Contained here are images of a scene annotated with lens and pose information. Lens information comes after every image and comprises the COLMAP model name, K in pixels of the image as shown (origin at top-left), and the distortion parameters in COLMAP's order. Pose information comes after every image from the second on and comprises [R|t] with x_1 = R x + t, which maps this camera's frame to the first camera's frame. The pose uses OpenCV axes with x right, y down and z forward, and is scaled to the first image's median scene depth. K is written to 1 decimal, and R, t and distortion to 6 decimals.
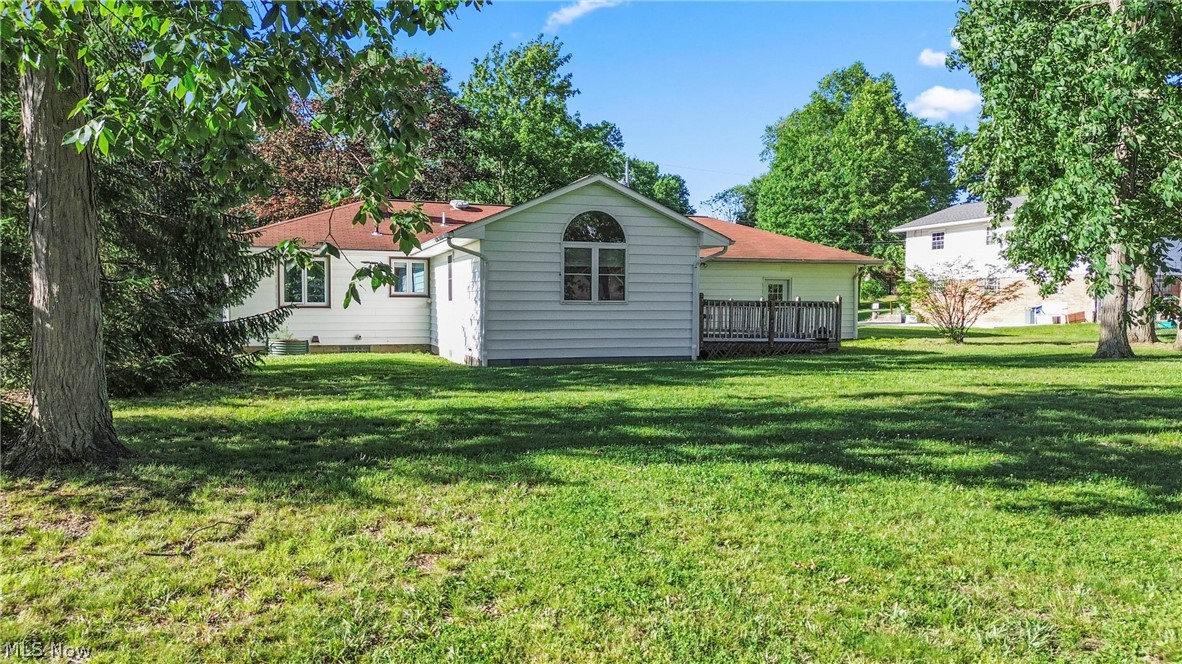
lens RADIAL K [[836.6, 0, 591.0], [0, 836.6, 332.0], [0, 0, 1]] dist [0.051927, -0.059902]
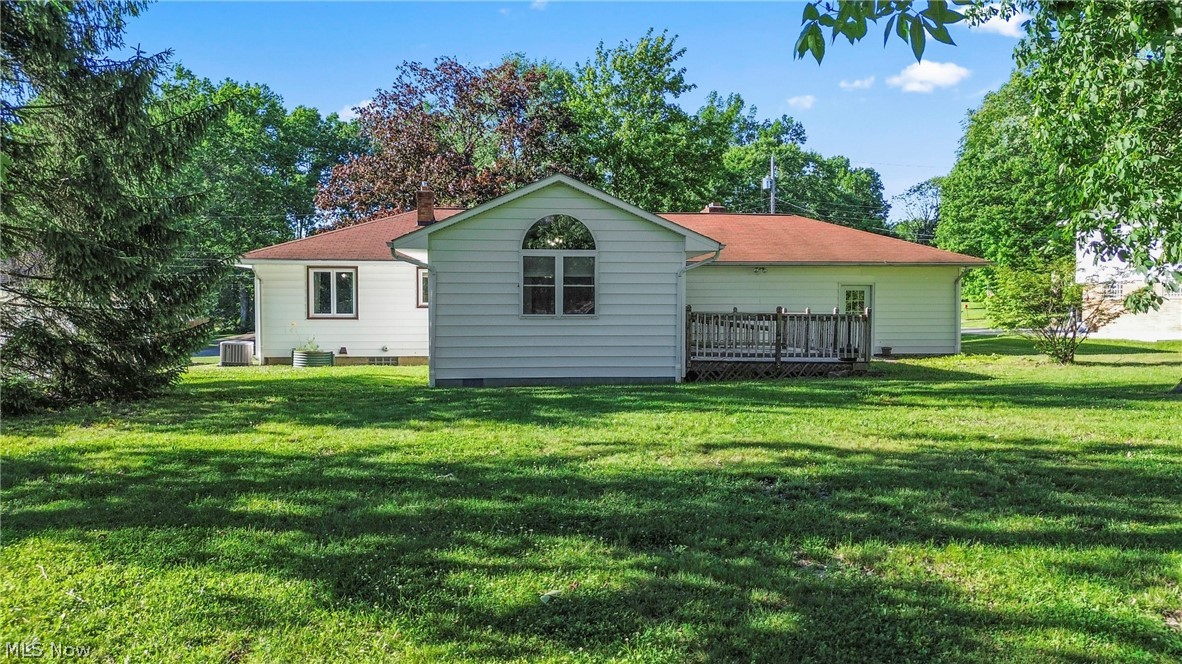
lens RADIAL K [[836.6, 0, 591.0], [0, 836.6, 332.0], [0, 0, 1]] dist [0.051927, -0.059902]
pose [[0.971488, 0.004789, -0.237042, 0.230873], [-0.005203, 0.999986, -0.001122, -0.016611], [0.237033, 0.002323, 0.971499, 0.123535]]
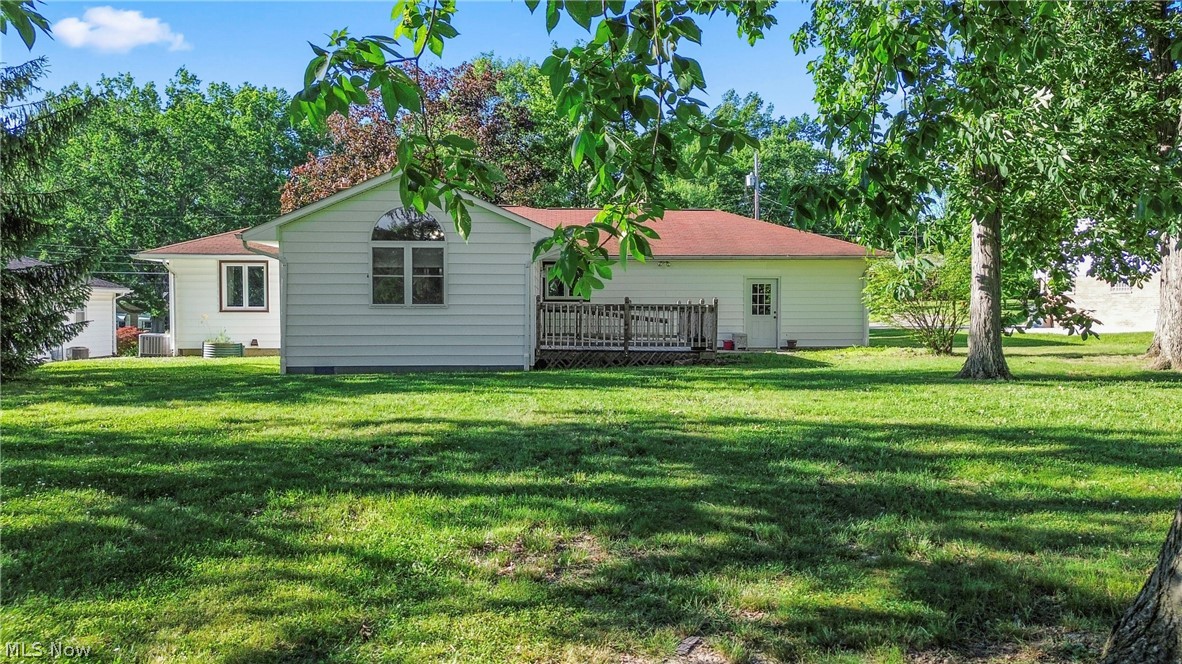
lens RADIAL K [[836.6, 0, 591.0], [0, 836.6, 332.0], [0, 0, 1]] dist [0.051927, -0.059902]
pose [[0.961130, 0.004778, -0.276054, 0.418078], [-0.005341, 0.999985, -0.001288, -0.006305], [0.276044, 0.002712, 0.961141, 0.151185]]
